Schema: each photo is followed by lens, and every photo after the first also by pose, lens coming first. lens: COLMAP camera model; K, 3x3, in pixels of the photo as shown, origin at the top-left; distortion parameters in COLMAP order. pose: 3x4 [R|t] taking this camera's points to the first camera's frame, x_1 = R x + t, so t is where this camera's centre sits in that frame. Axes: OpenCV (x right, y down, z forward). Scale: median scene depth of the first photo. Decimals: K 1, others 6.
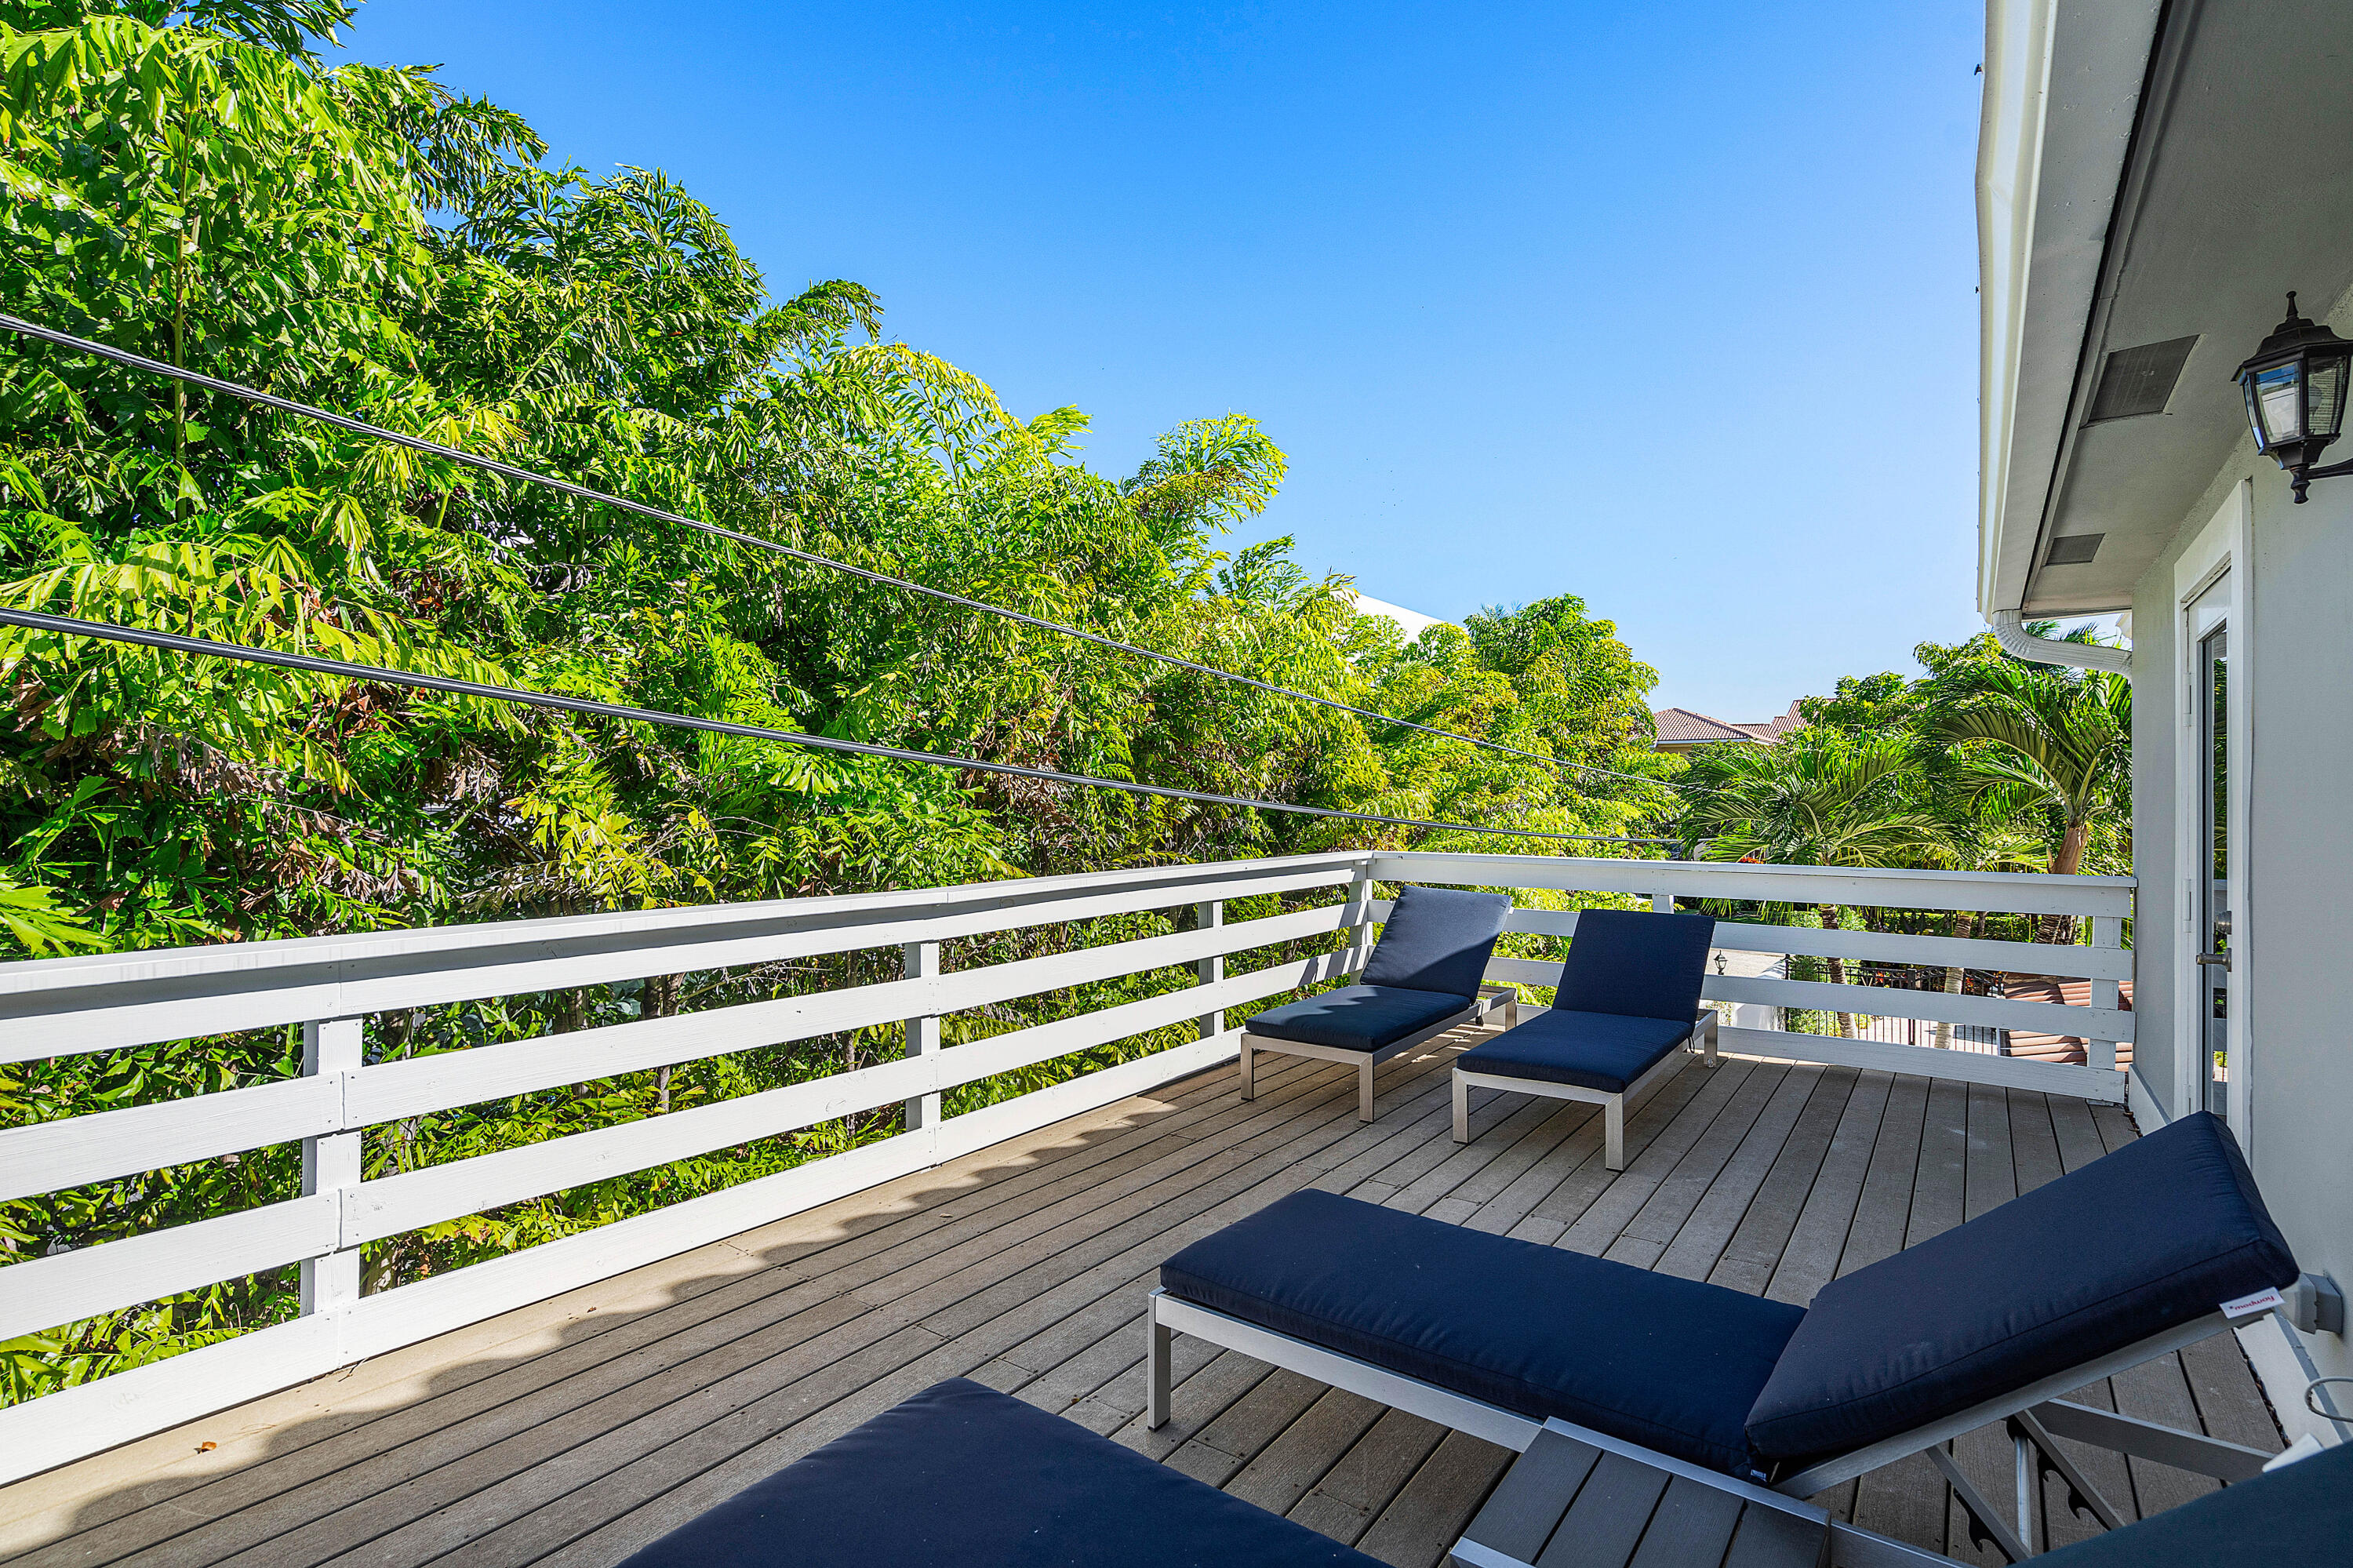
lens RADIAL K [[1088.4, 0, 1206.1], [0, 1088.4, 794.0], [0, 0, 1]] dist [-0.000810, 0.000043]
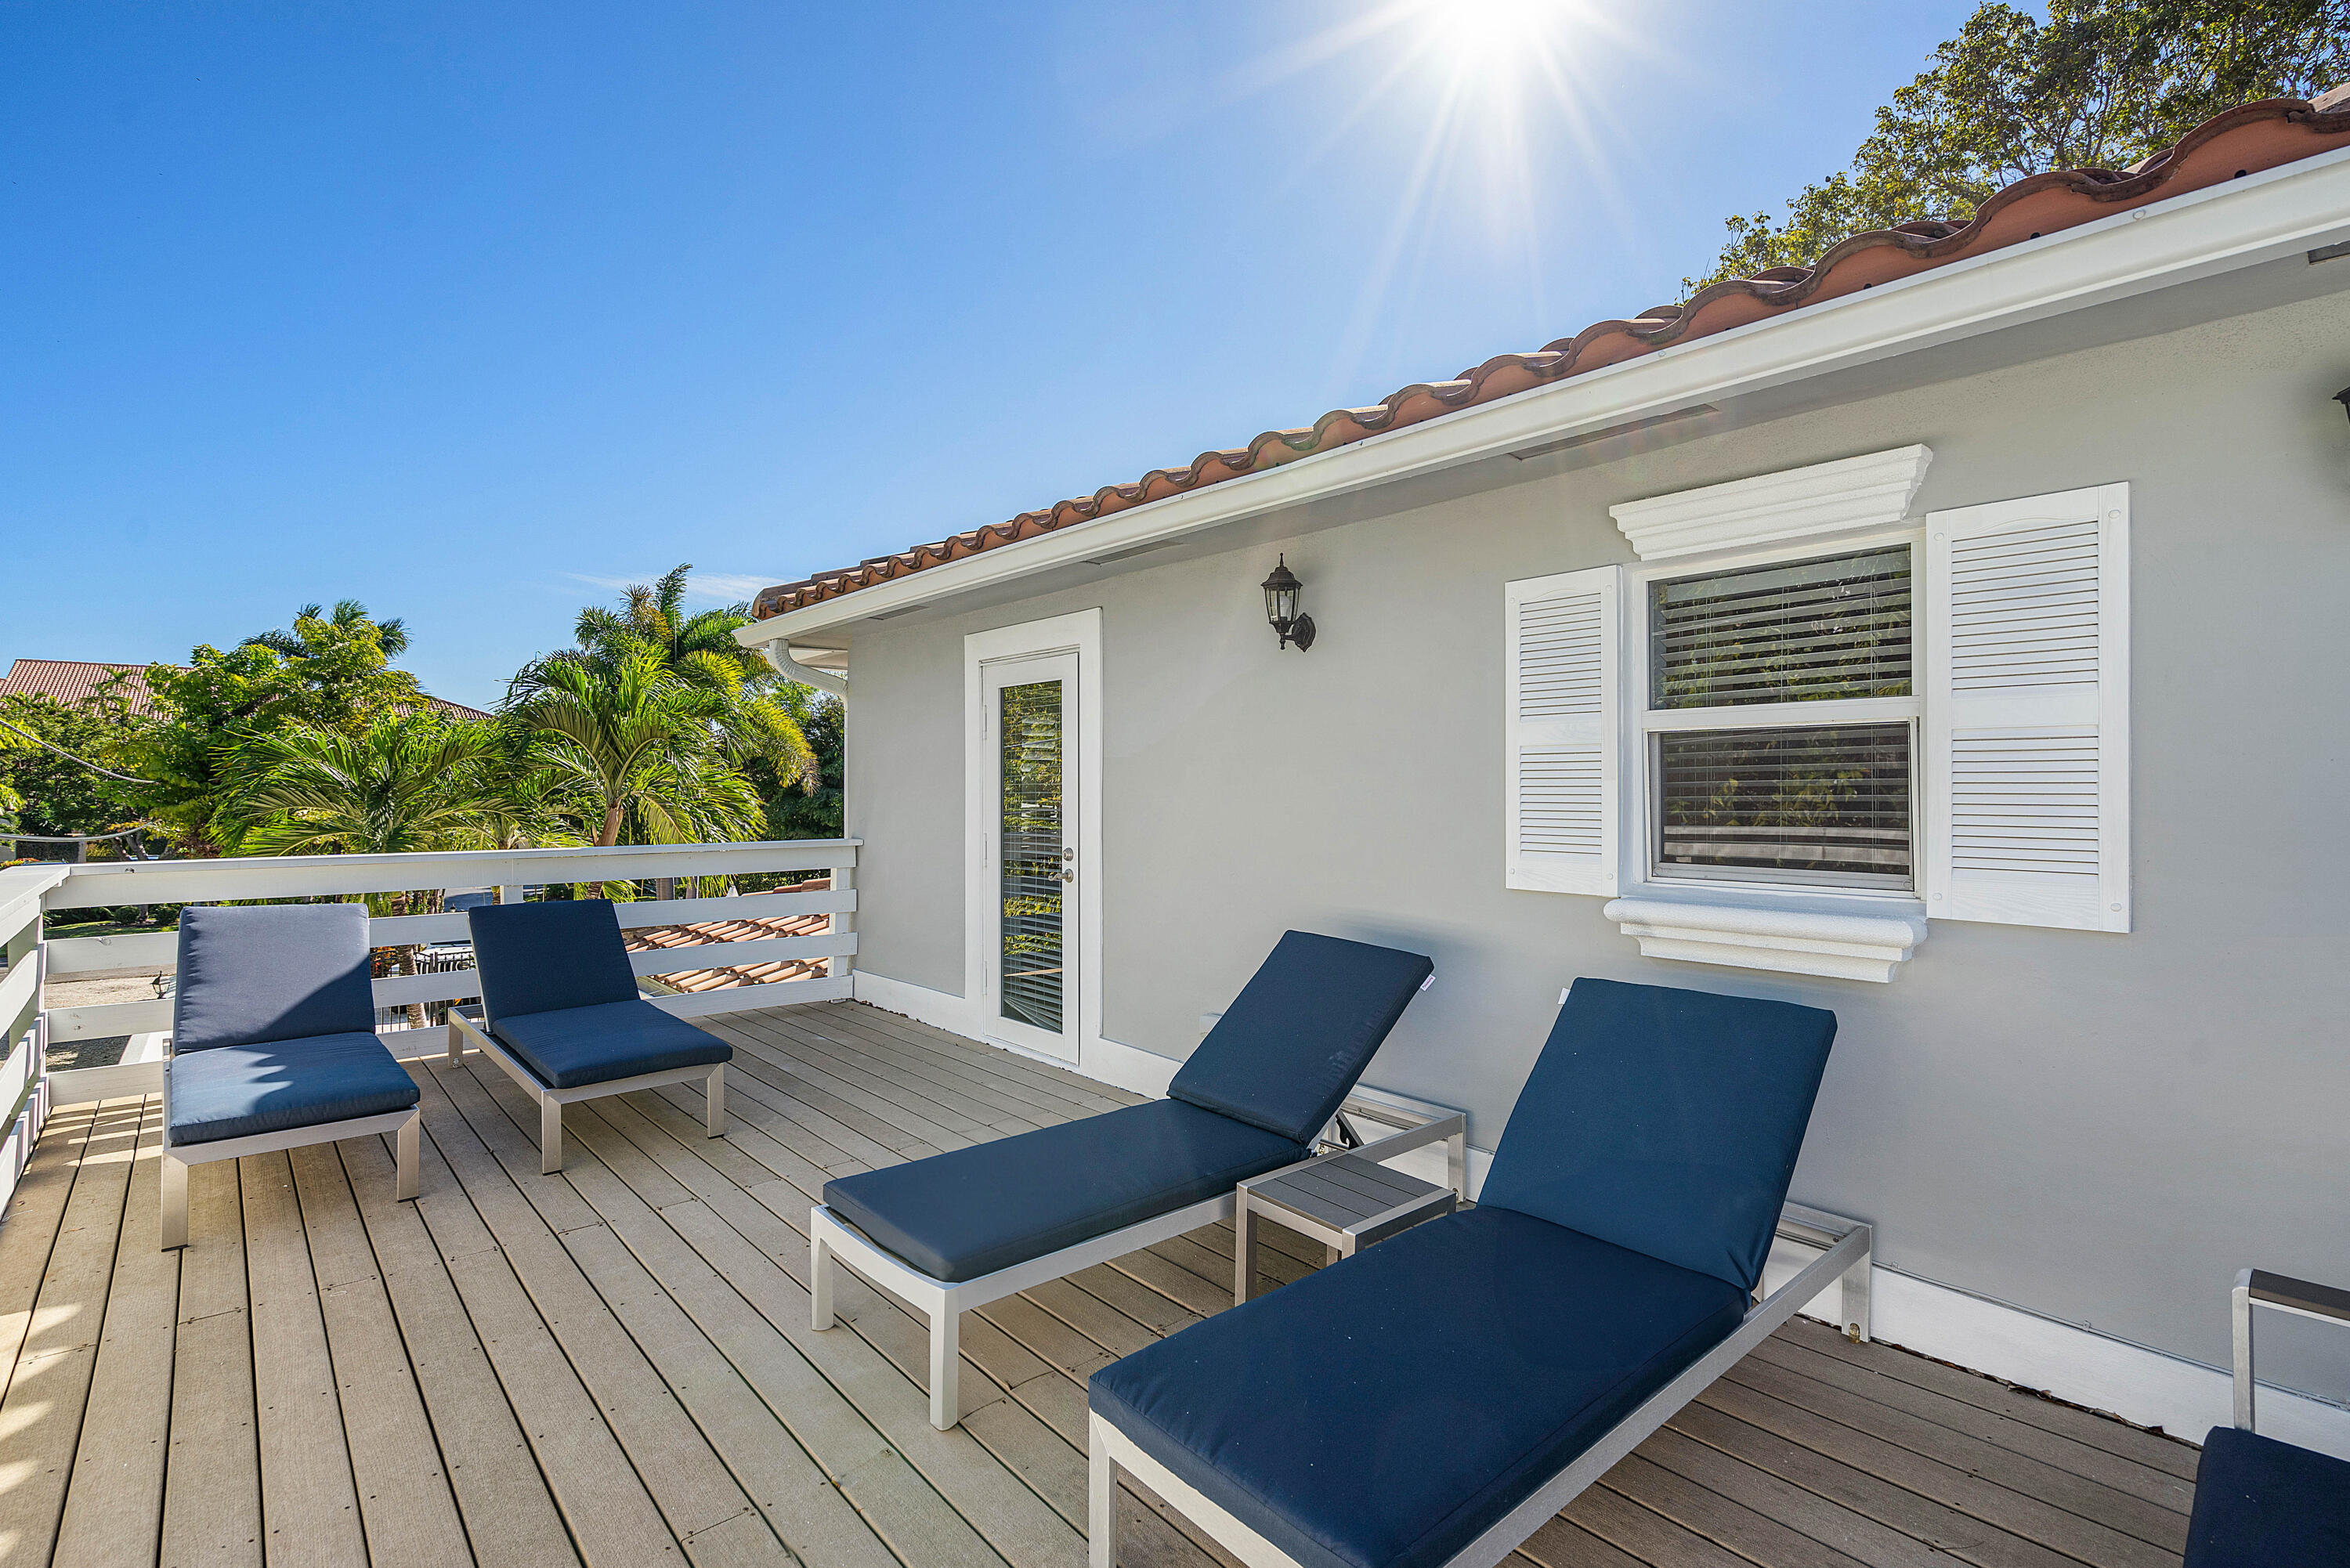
lens RADIAL K [[1096.1, 0, 1148.7], [0, 1096.1, 769.6], [0, 0, 1]] dist [-0.003182, 0.000169]
pose [[0.244766, 0.009582, 0.969535, -0.499121], [-0.002578, 0.999954, -0.009232, -0.001740], [-0.969579, -0.000240, 0.244780, 0.299046]]
